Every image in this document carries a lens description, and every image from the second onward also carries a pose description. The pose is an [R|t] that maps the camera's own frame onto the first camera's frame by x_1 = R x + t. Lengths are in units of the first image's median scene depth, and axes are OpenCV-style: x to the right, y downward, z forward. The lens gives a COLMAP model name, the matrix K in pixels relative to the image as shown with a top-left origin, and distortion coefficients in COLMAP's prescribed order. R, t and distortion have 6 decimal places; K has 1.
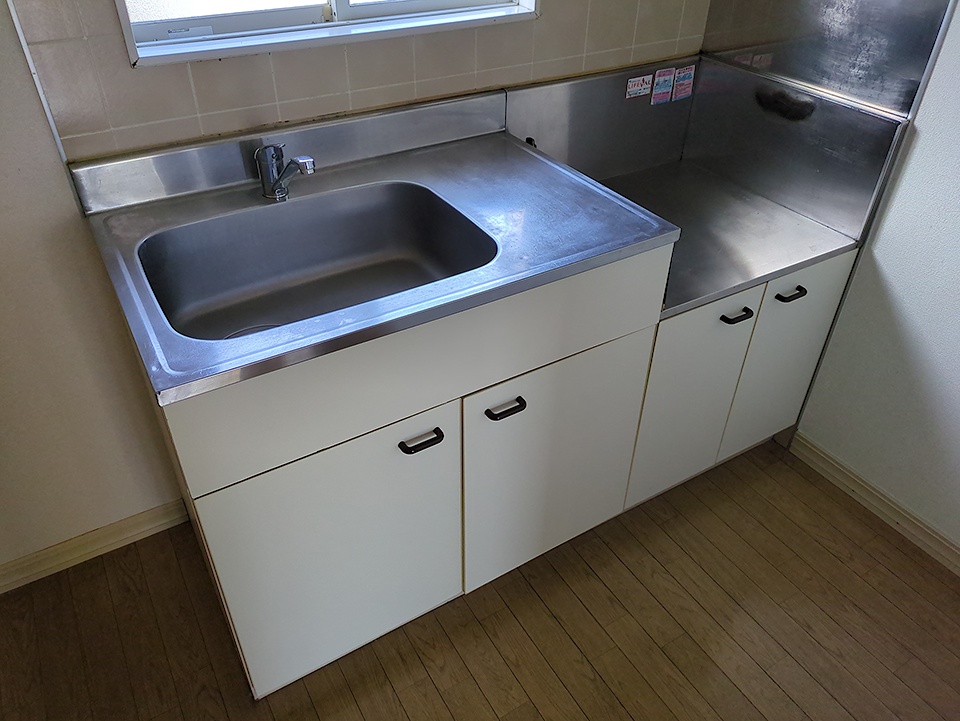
lens RADIAL K [[711.0, 0, 480.7], [0, 711.0, 346.2], [0, 0, 1]] dist [0.006825, 0.001949]
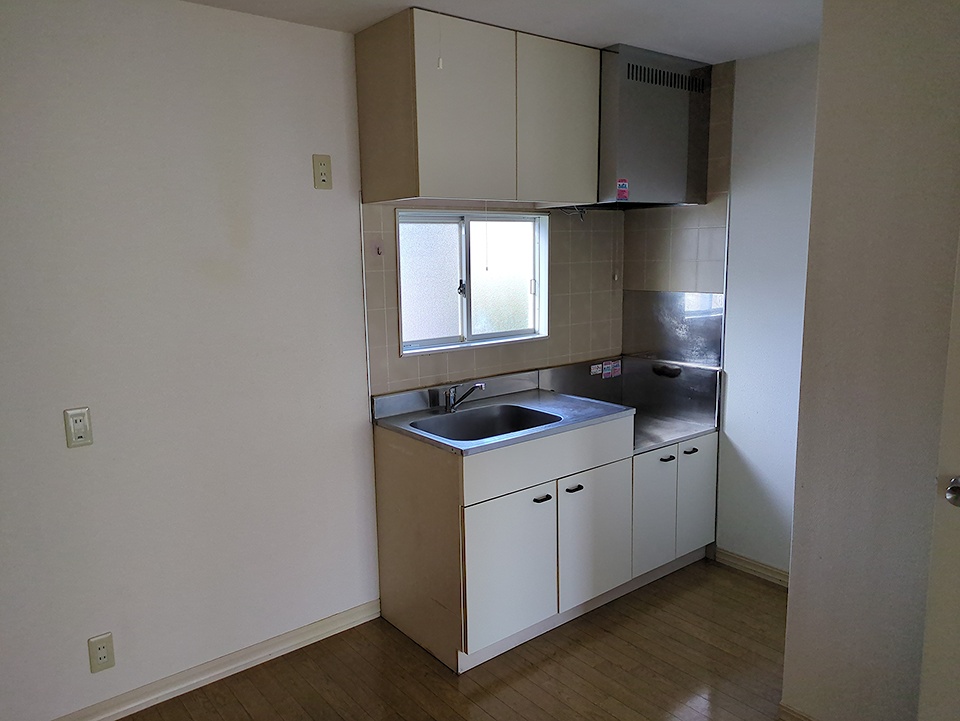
lens RADIAL K [[718.4, 0, 480.0], [0, 718.4, 360.5], [0, 0, 1]] dist [0.055333, -0.004632]
pose [[0.990283, -0.047312, 0.130768, -0.420599], [0.101973, 0.886417, -0.451515, 0.569256], [-0.094553, 0.460463, 0.882629, -0.888552]]
